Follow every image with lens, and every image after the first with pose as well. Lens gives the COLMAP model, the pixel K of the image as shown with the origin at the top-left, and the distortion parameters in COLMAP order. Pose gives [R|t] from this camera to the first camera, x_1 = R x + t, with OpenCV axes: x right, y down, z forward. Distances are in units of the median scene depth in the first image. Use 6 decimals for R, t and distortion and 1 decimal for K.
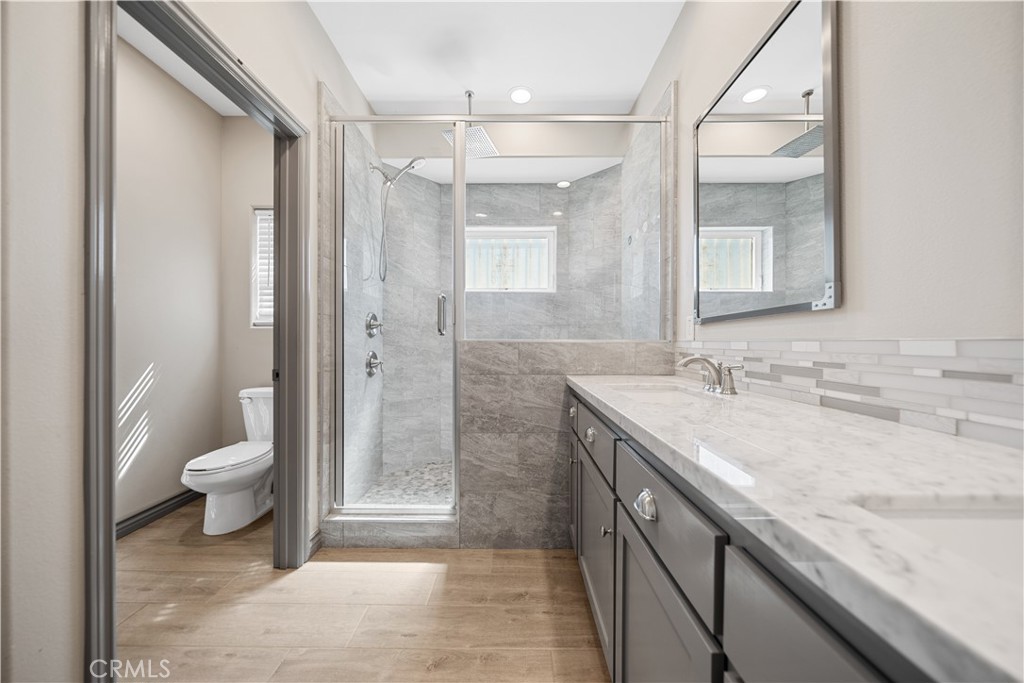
lens RADIAL K [[353.7, 0, 512.0], [0, 353.7, 341.5], [0, 0, 1]] dist [-0.001359, -0.000007]
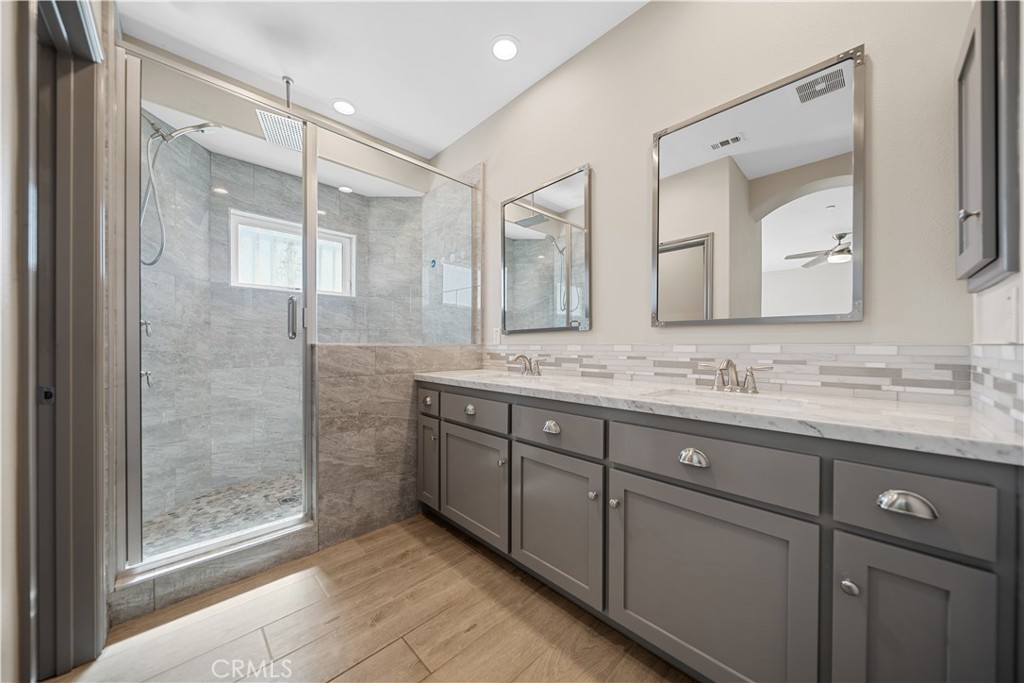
lens RADIAL K [[349.5, 0, 511.0], [0, 349.5, 344.7], [0, 0, 1]] dist [-0.000827, 0.000152]
pose [[0.715559, -0.000302, 0.698553, -0.448718], [0.000071, 1.000000, 0.000360, -0.002499], [-0.698553, -0.000208, 0.715559, -0.094537]]
